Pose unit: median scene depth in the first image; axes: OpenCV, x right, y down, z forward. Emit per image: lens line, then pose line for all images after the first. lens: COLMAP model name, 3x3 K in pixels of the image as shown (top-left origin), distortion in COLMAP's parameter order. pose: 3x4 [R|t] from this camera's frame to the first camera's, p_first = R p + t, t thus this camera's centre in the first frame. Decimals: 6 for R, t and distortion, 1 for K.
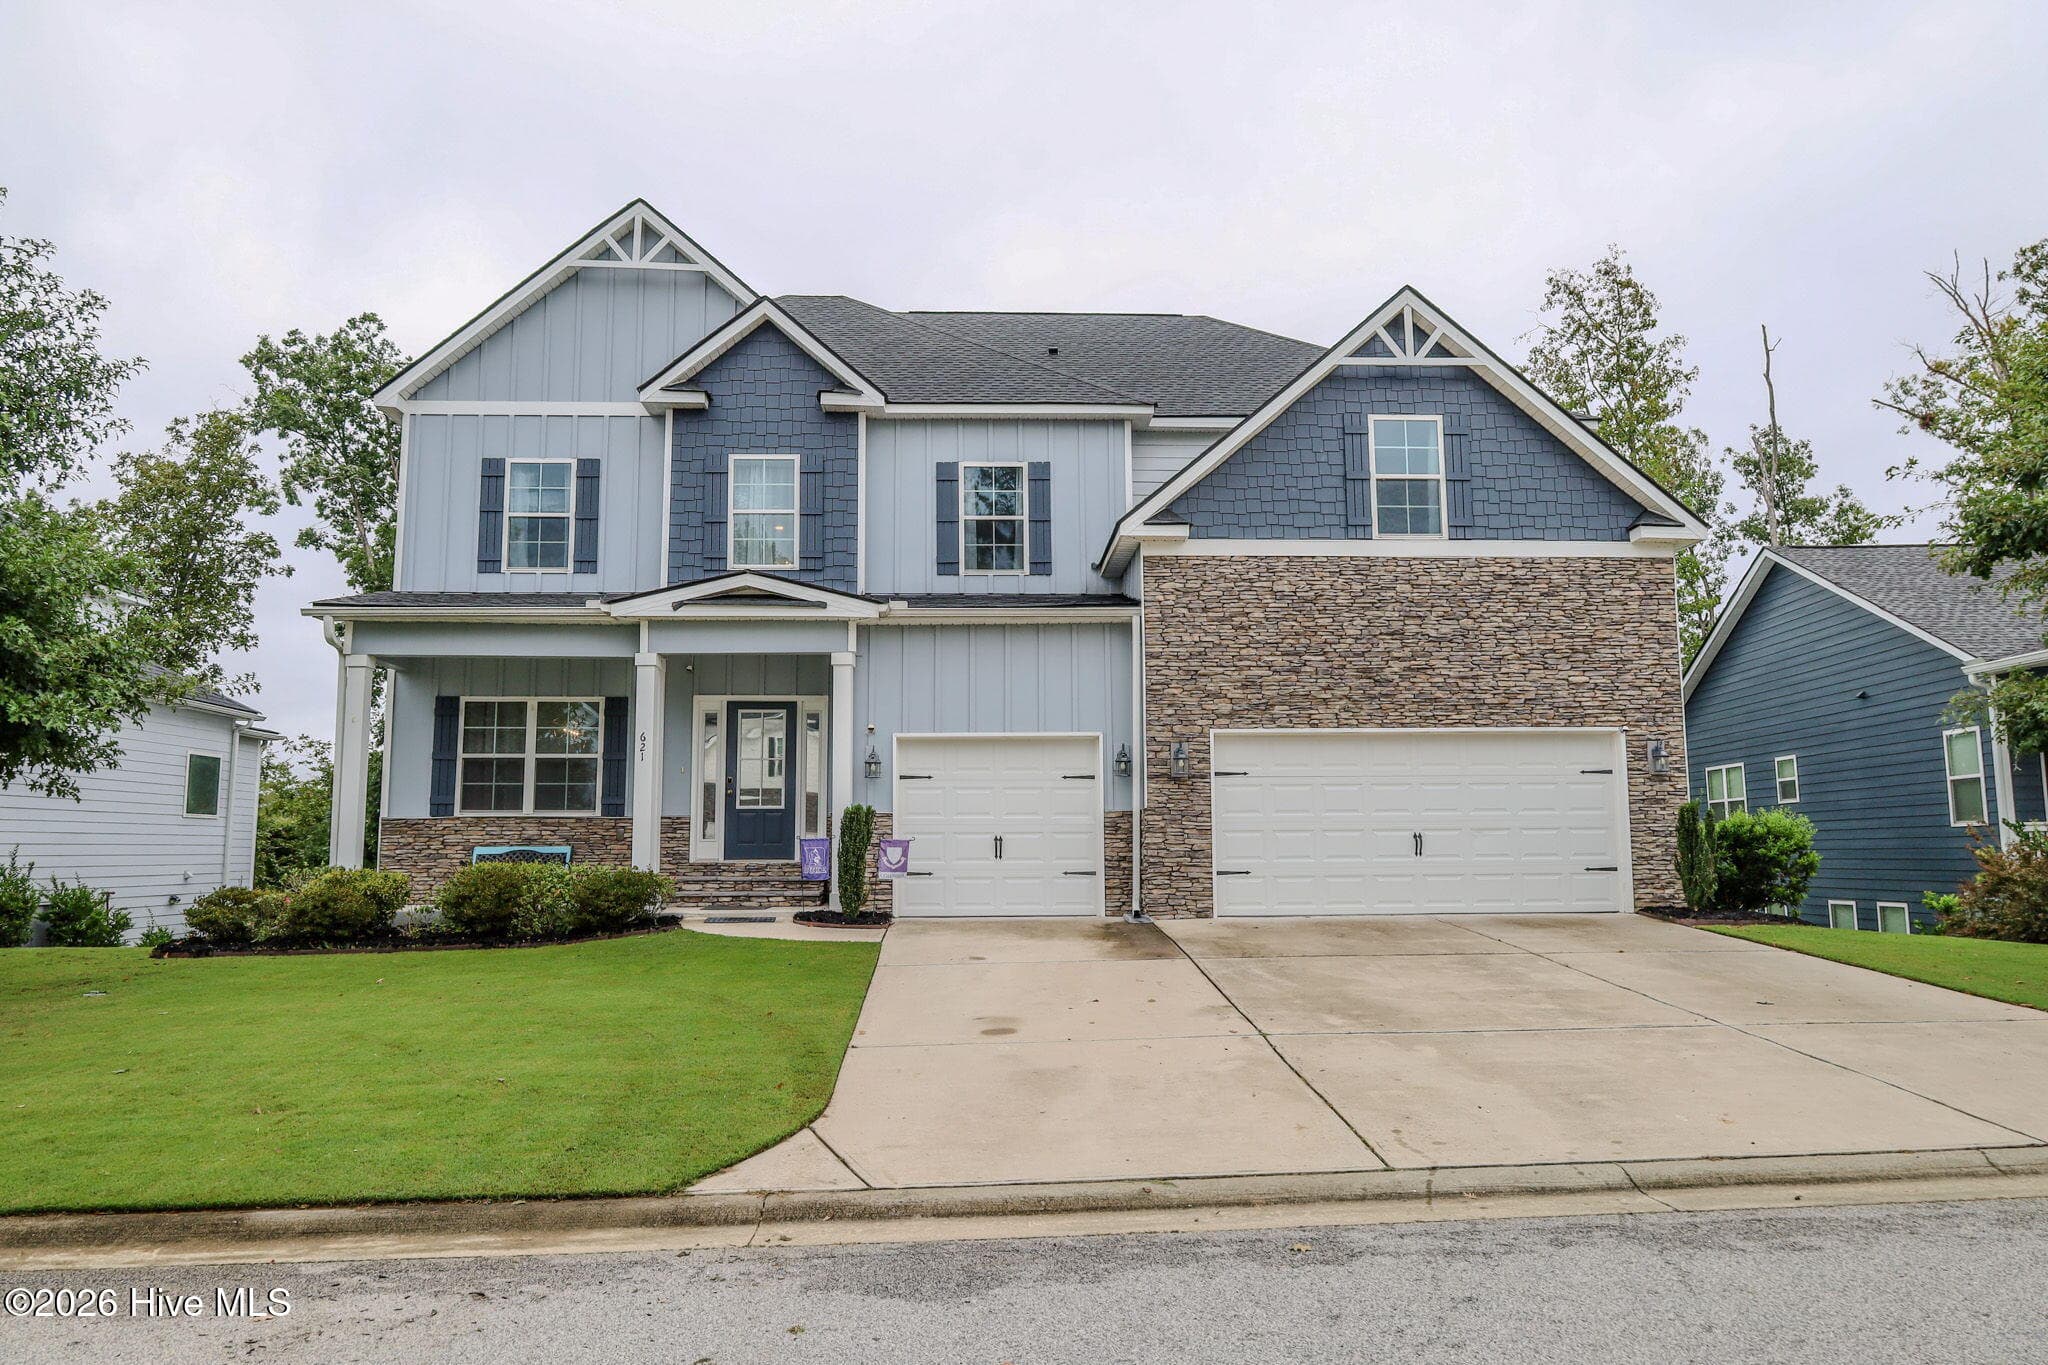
lens RADIAL K [[1390.1, 0, 1031.3], [0, 1390.1, 682.6], [0, 0, 1]] dist [-0.007300, 0.001963]
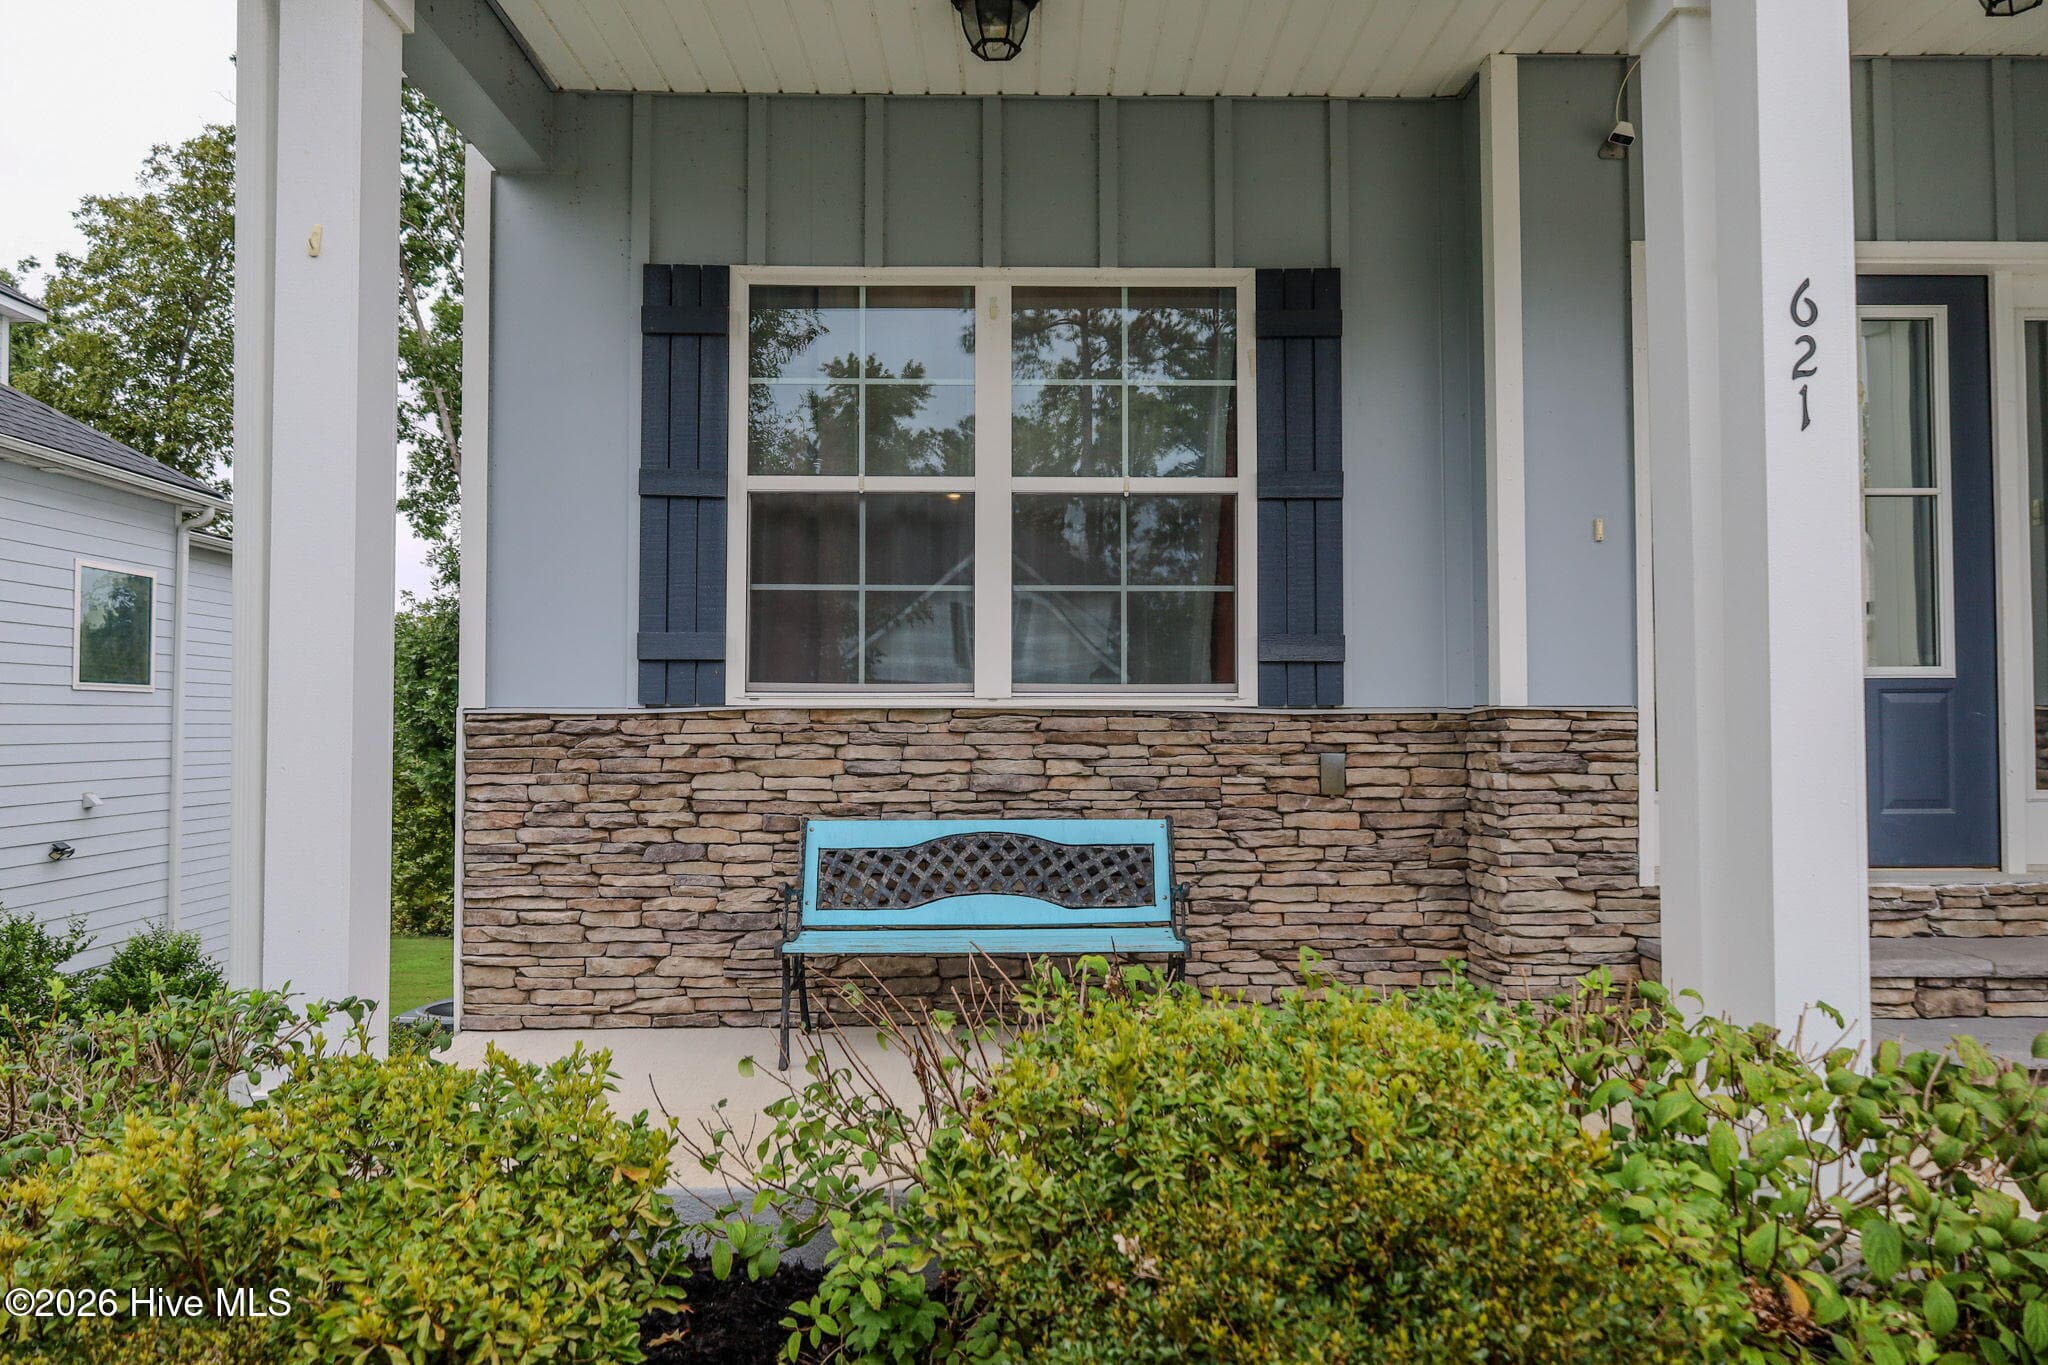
lens RADIAL K [[1390.1, 0, 1033.0], [0, 1390.1, 672.6], [0, 0, 1]] dist [-0.007300, 0.001963]
pose [[0.999248, 0.000520, -0.038760, -0.348800], [0.003048, 0.995760, 0.091935, 0.065651], [0.038643, -0.091984, 0.995010, 0.740634]]
